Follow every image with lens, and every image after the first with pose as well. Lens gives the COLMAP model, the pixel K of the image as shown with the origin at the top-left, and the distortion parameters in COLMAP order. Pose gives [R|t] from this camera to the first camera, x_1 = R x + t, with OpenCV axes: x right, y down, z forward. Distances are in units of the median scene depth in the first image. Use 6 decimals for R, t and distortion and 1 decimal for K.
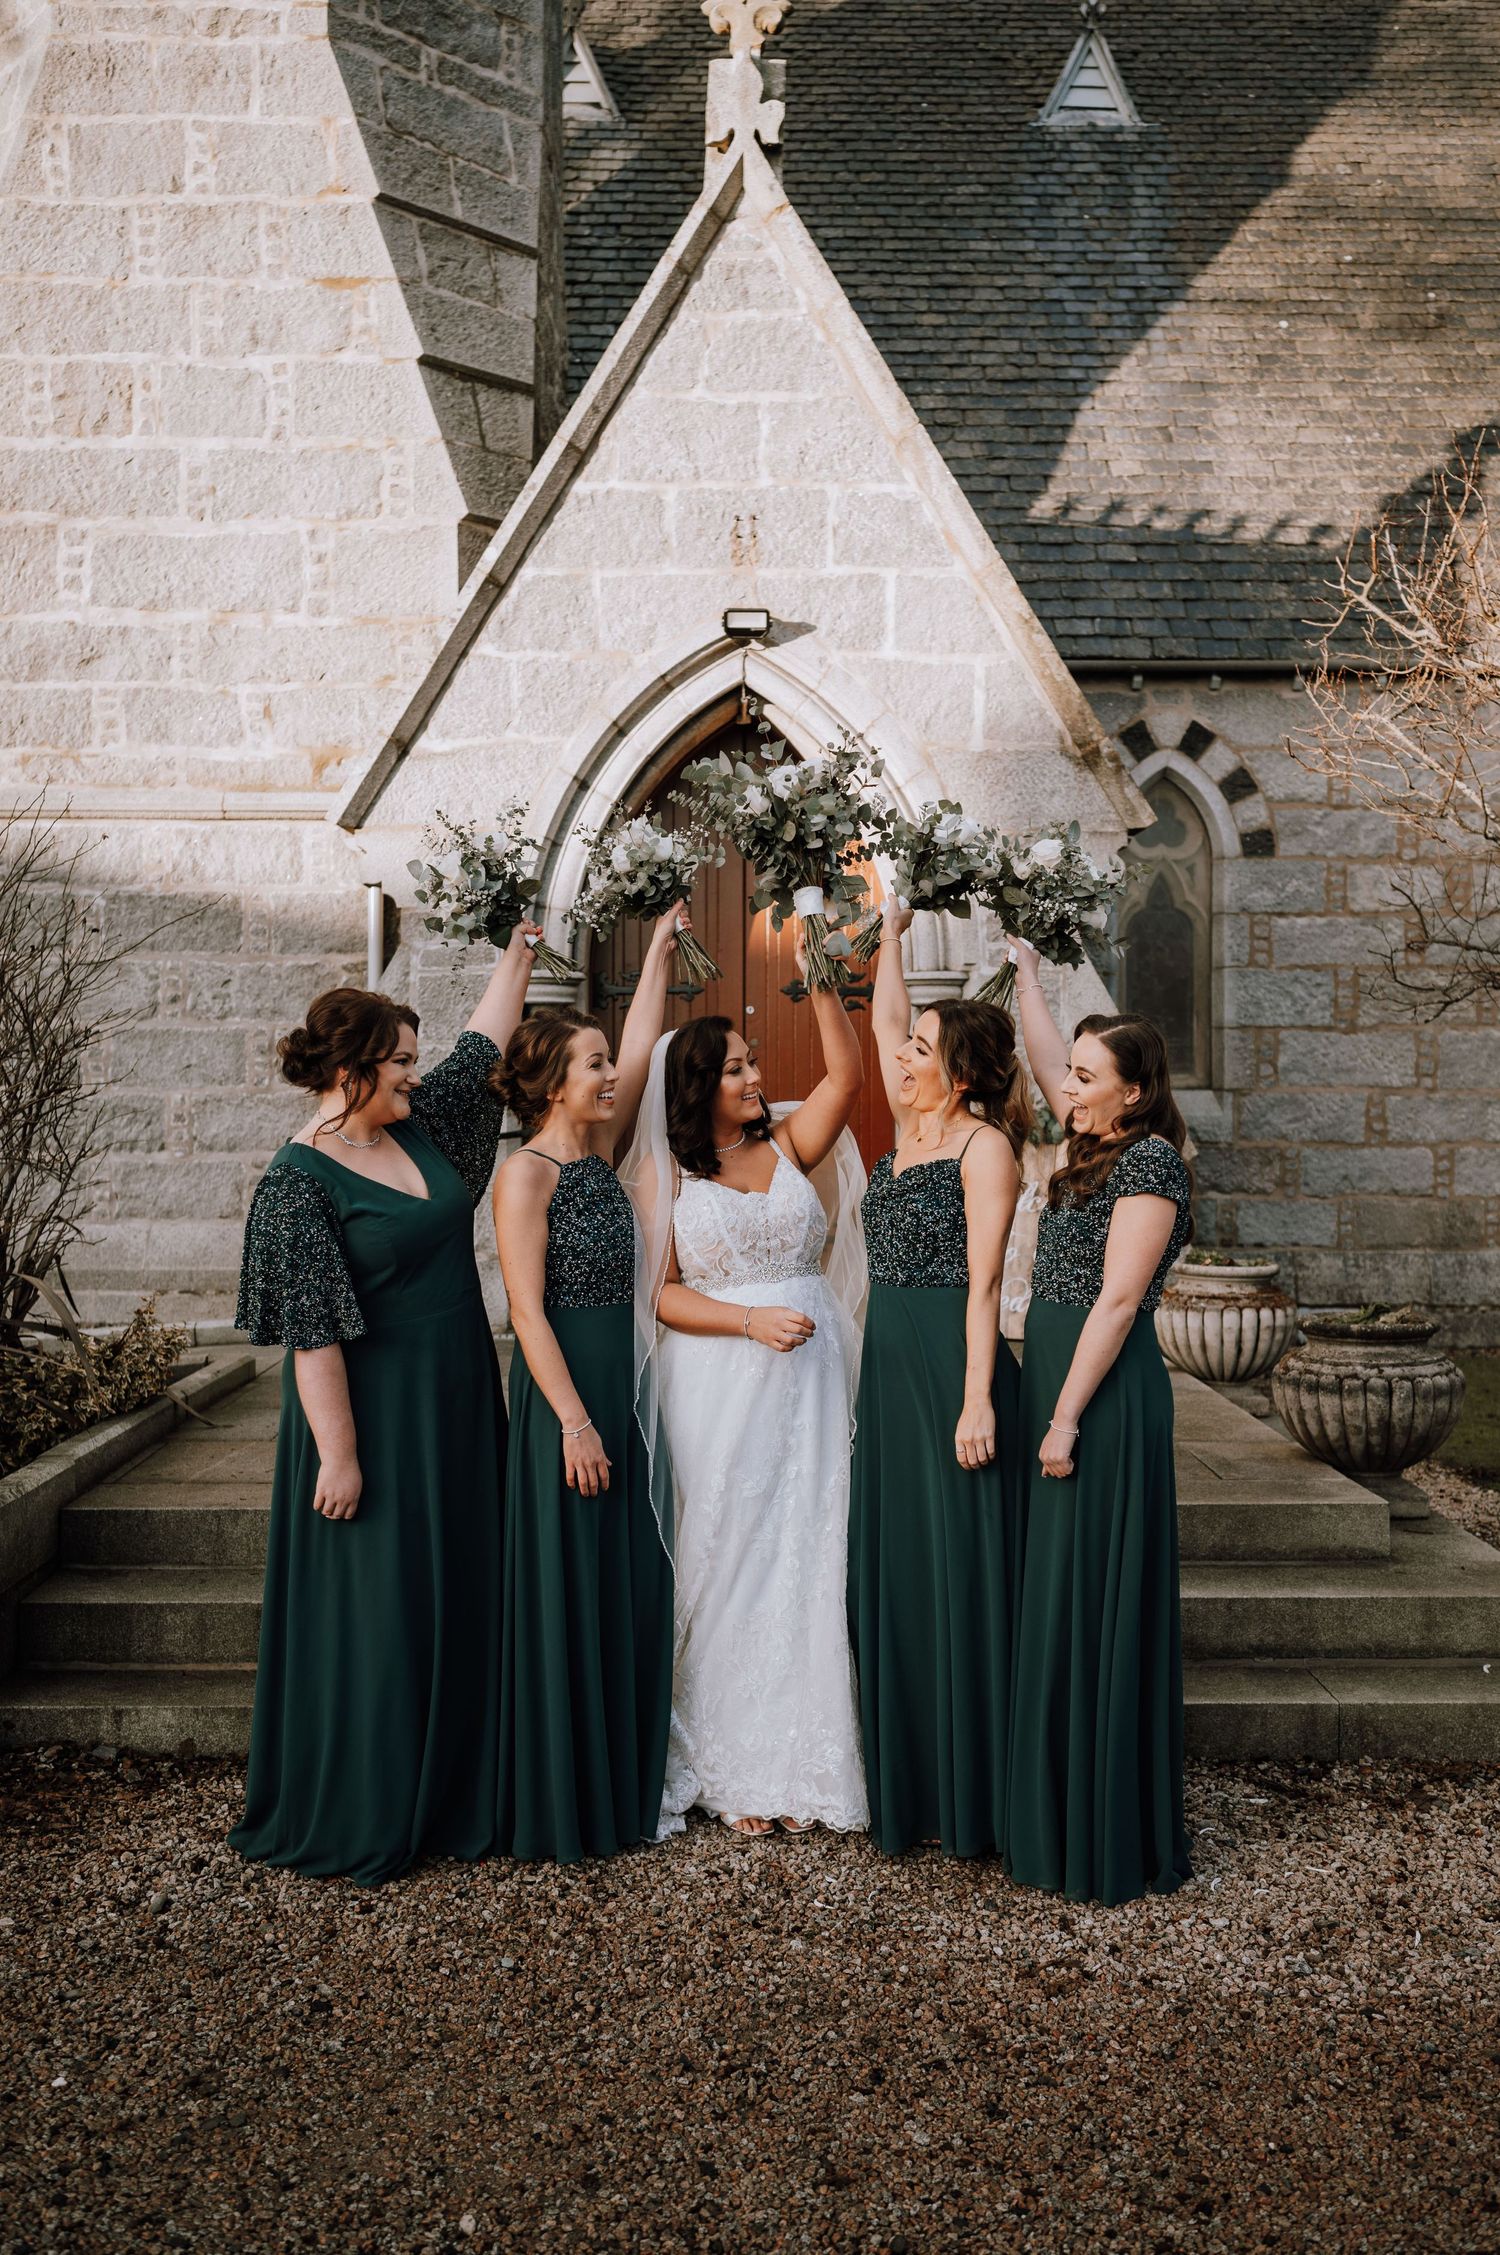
lens RADIAL K [[2172.8, 0, 759.9], [0, 2172.8, 1117.1], [0, 0, 1]] dist [0.001842, 0.004293]
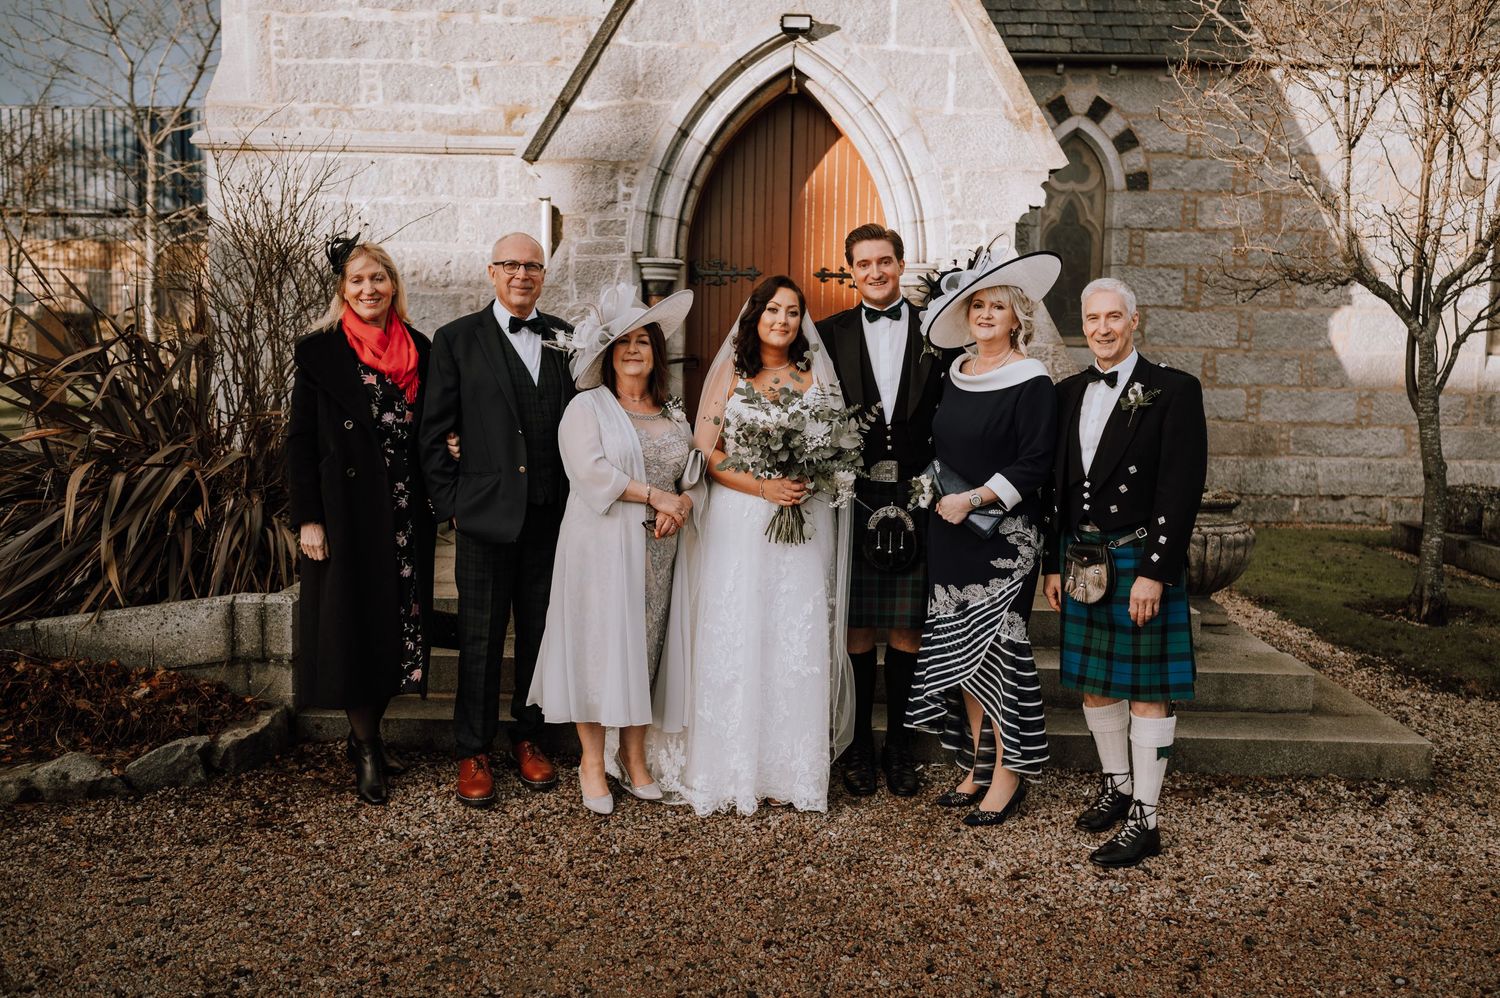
lens RADIAL K [[1446.8, 0, 745.3], [0, 1446.8, 495.6], [0, 0, 1]] dist [0.002957, -0.002301]
pose [[0.999179, 0.022546, -0.033663, -0.000419], [-0.019407, 0.995678, 0.090822, 0.005158], [0.035566, -0.090094, 0.995298, -0.018119]]
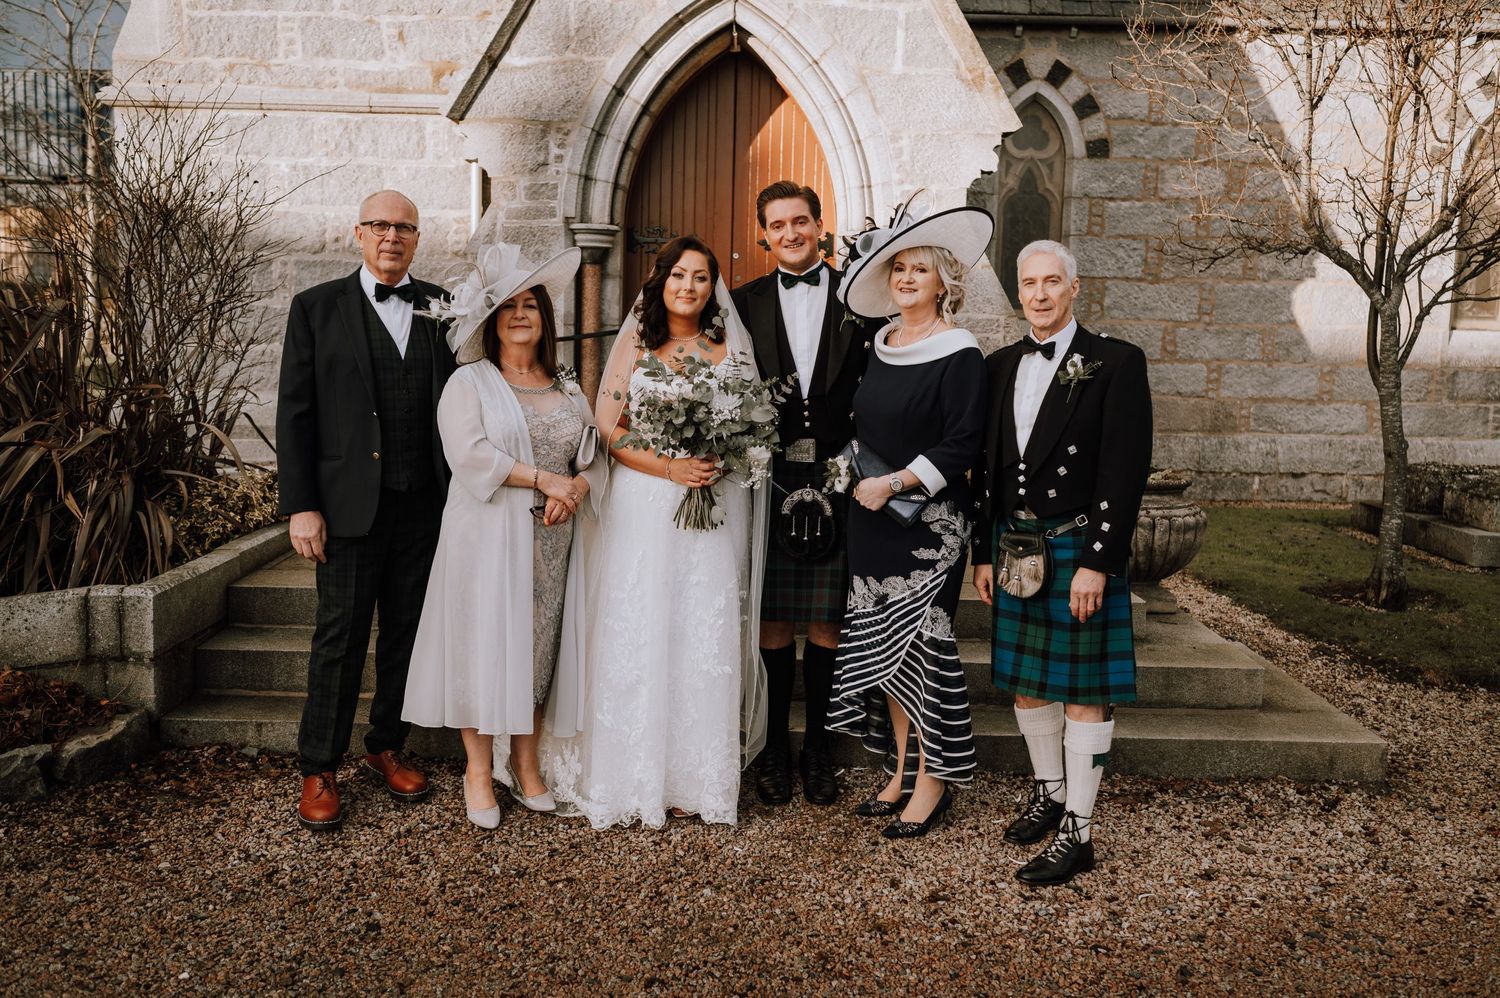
lens RADIAL K [[1440.2, 0, 762.3], [0, 1440.2, 514.9], [0, 0, 1]] dist [-0.000878, 0.012395]
pose [[0.999737, 0.022693, -0.003452, 0.025098], [-0.022109, 0.992418, 0.120904, 0.006567], [0.006169, -0.120796, 0.992658, 0.037727]]
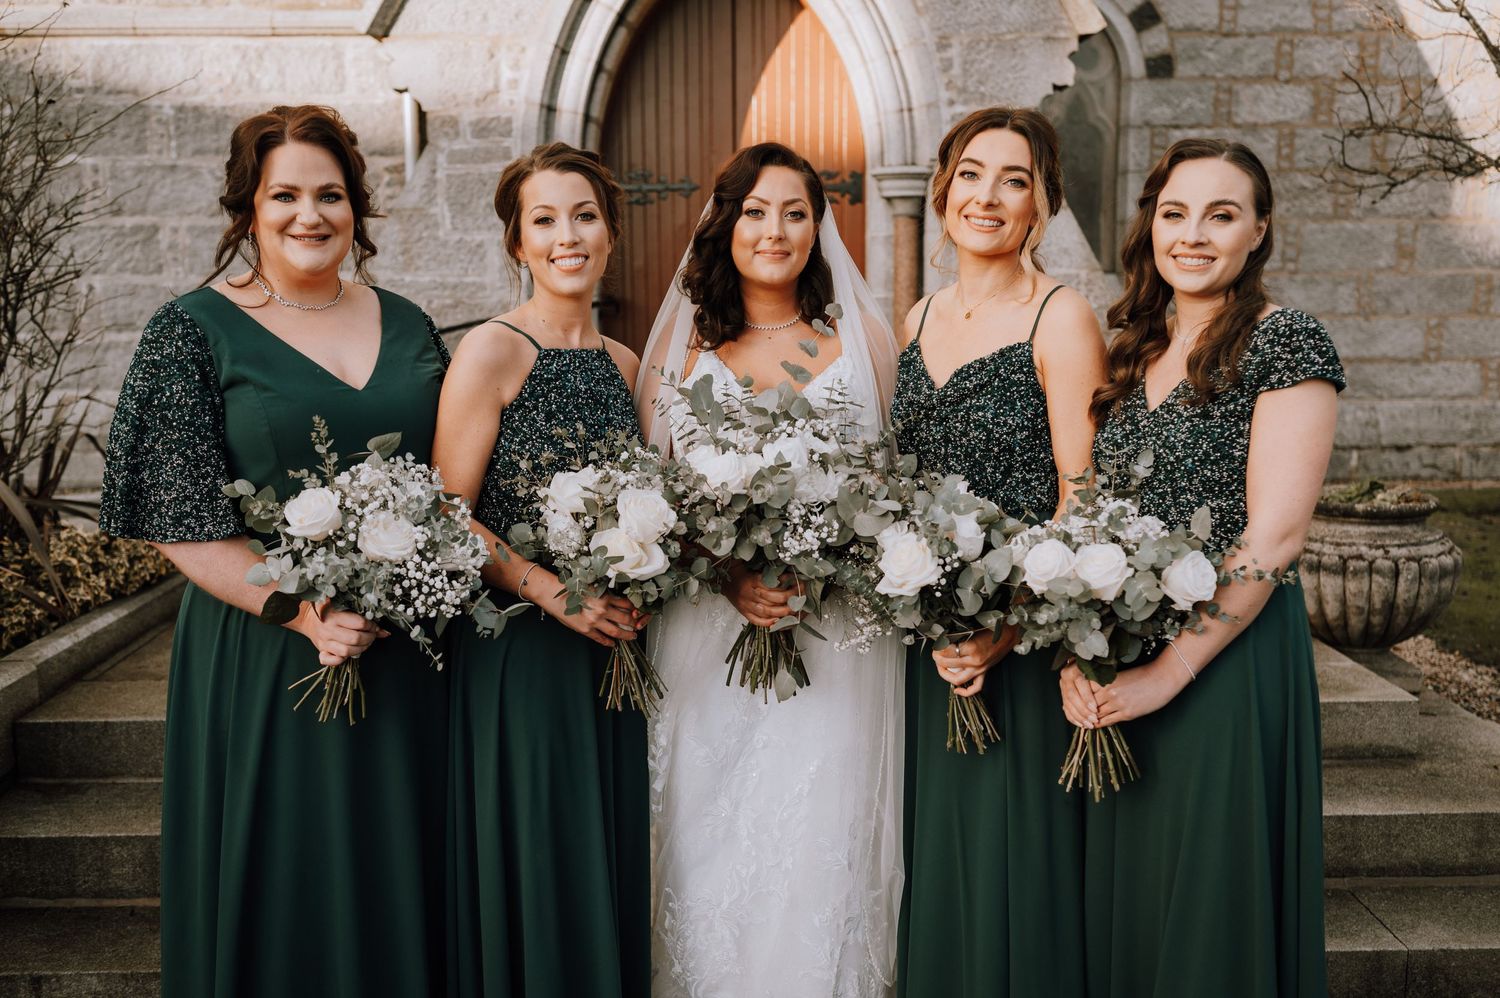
lens RADIAL K [[1448.2, 0, 757.2], [0, 1448.2, 499.2], [0, 0, 1]] dist [-0.001023, 0.007132]
pose [[0.999937, -0.007948, 0.007914, -0.003325], [0.006798, 0.990679, 0.136045, 0.001504], [-0.008921, -0.135983, 0.990671, 0.269635]]
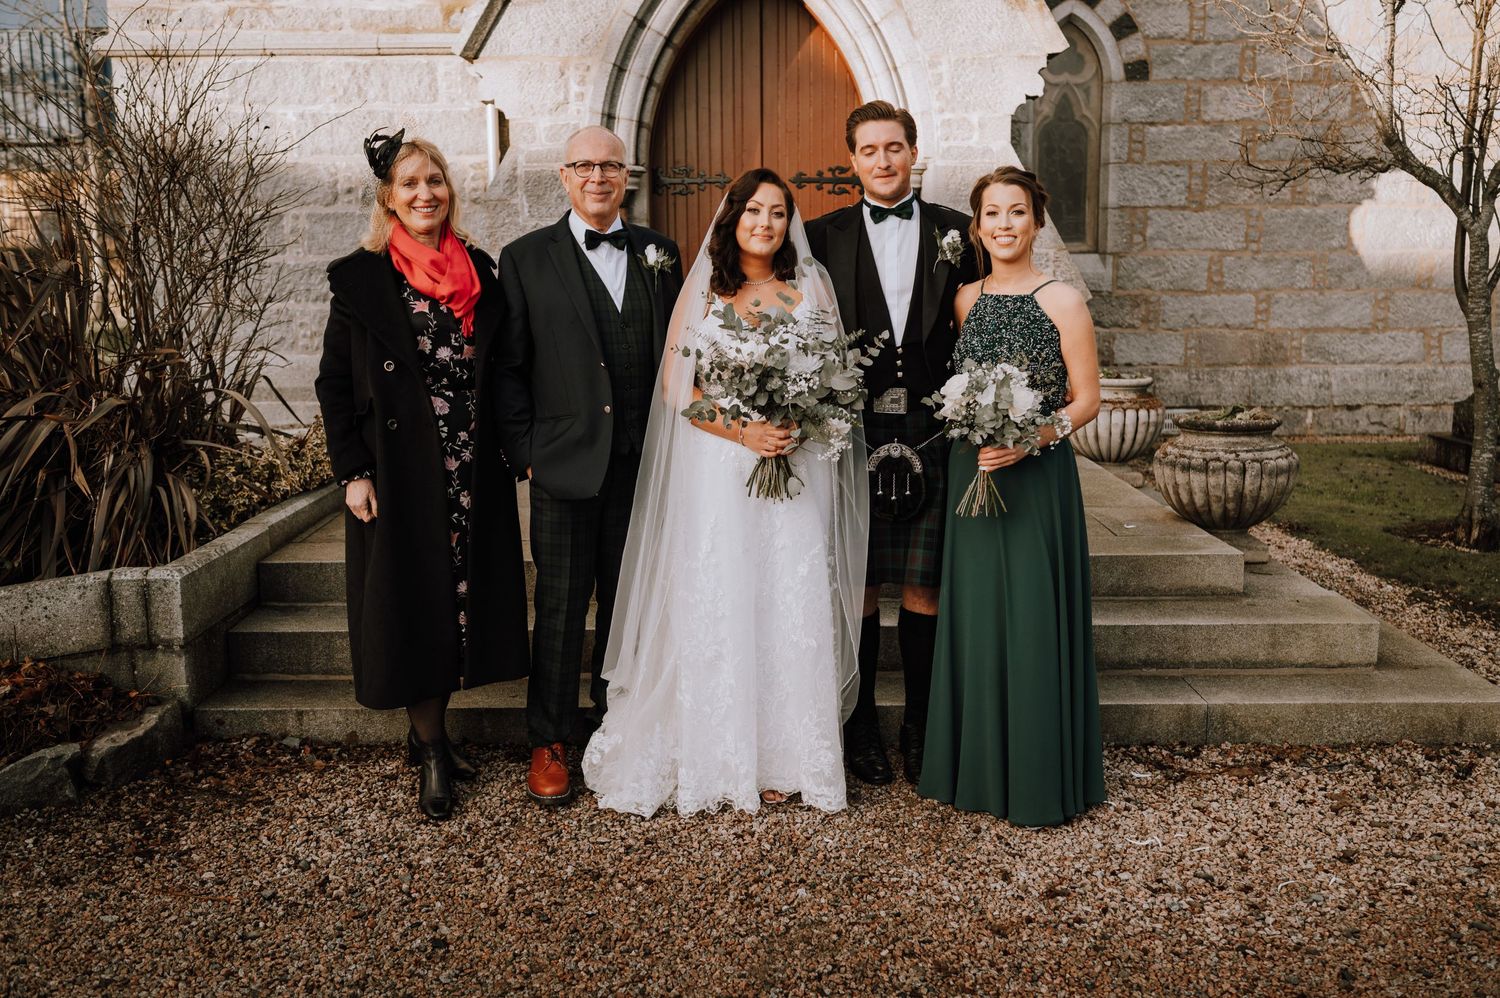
lens RADIAL K [[1447.5, 0, 751.5], [0, 1447.5, 499.7], [0, 0, 1]] dist [0.000211, 0.007005]
pose [[0.999836, -0.004801, -0.017454, 0.001176], [0.007338, 0.988907, 0.148357, 0.006947], [0.016548, -0.148461, 0.988780, 0.082123]]
